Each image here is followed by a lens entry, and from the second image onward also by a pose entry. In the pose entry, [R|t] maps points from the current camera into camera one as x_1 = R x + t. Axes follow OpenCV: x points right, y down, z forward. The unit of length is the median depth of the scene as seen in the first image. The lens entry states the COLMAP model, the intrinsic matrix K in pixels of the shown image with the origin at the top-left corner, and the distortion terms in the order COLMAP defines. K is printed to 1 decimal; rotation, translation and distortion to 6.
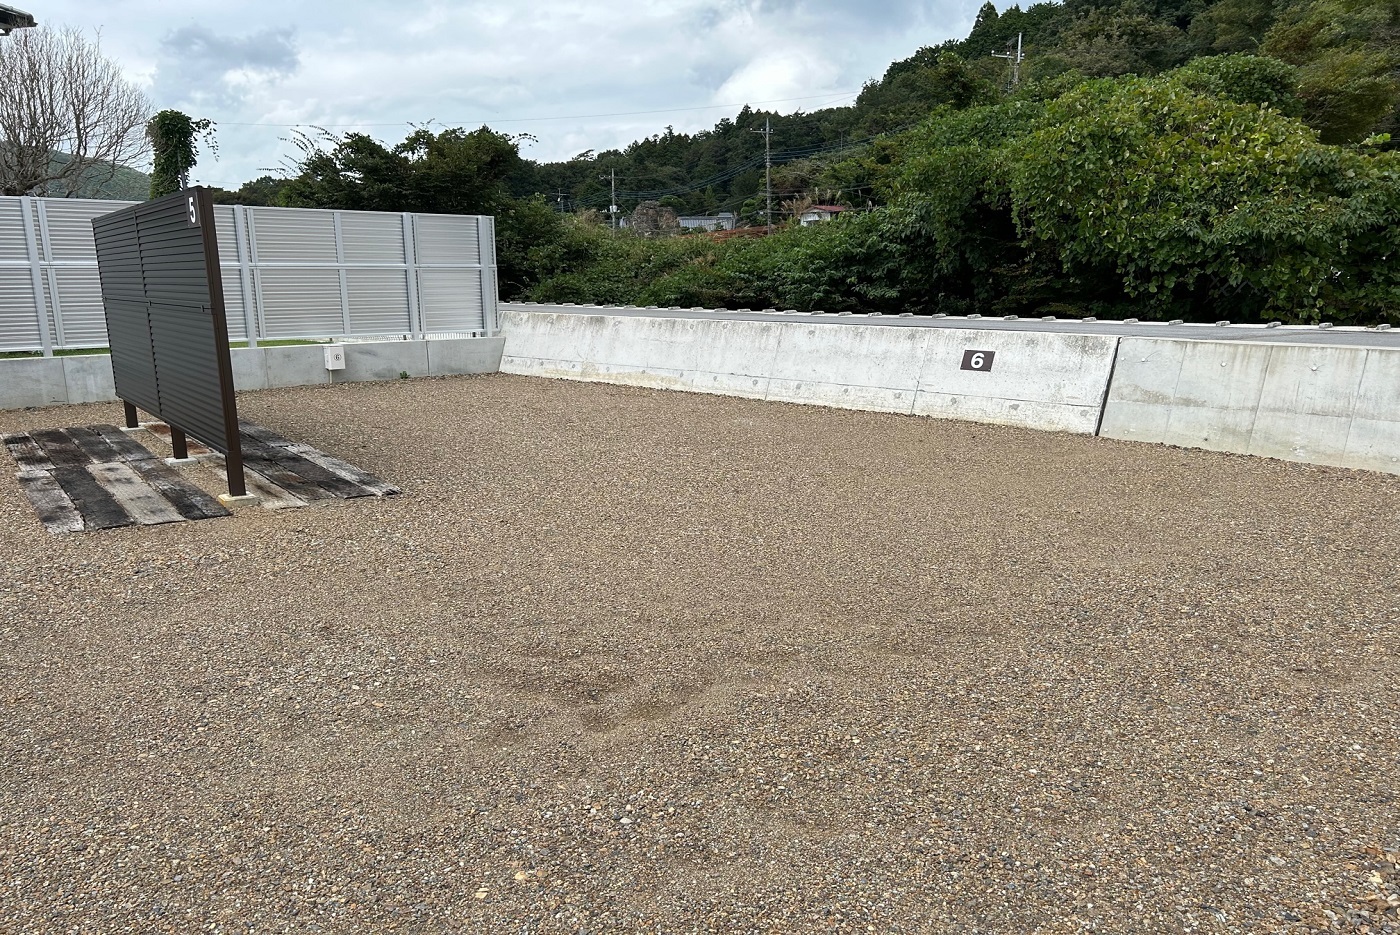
lens RADIAL K [[922.6, 0, 549.6], [0, 922.6, 451.7], [0, 0, 1]] dist [0.045403, -0.032356]
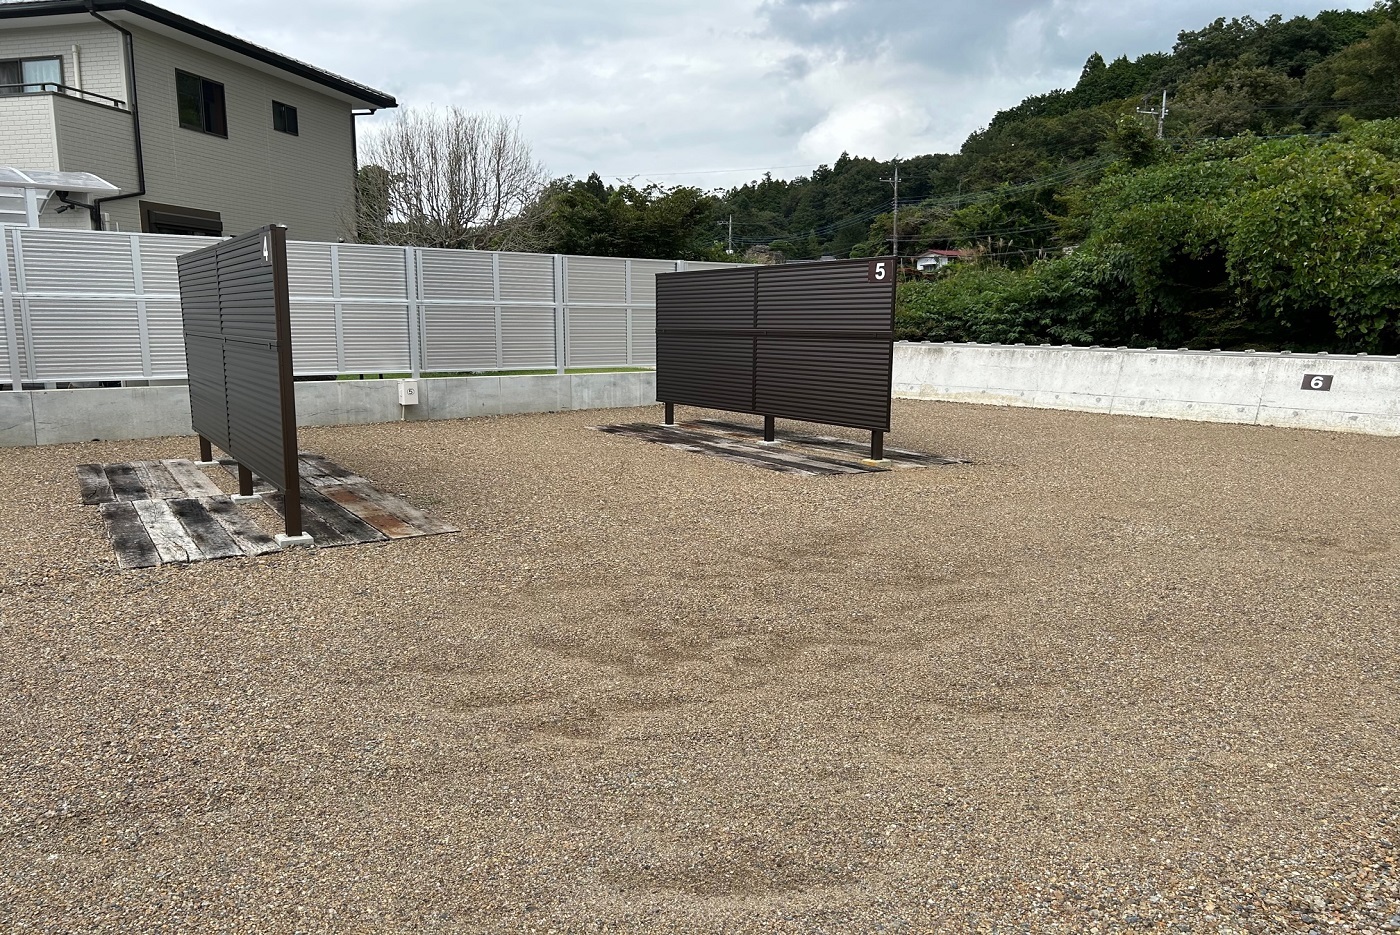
lens RADIAL K [[897.2, 0, 584.5], [0, 897.2, 467.6], [0, 0, 1]] dist [0.055233, -0.033891]
pose [[0.998411, 0.019800, -0.052767, -0.165849], [-0.020860, 0.999590, -0.019613, 0.022628], [0.052357, 0.020682, 0.998414, -0.108554]]
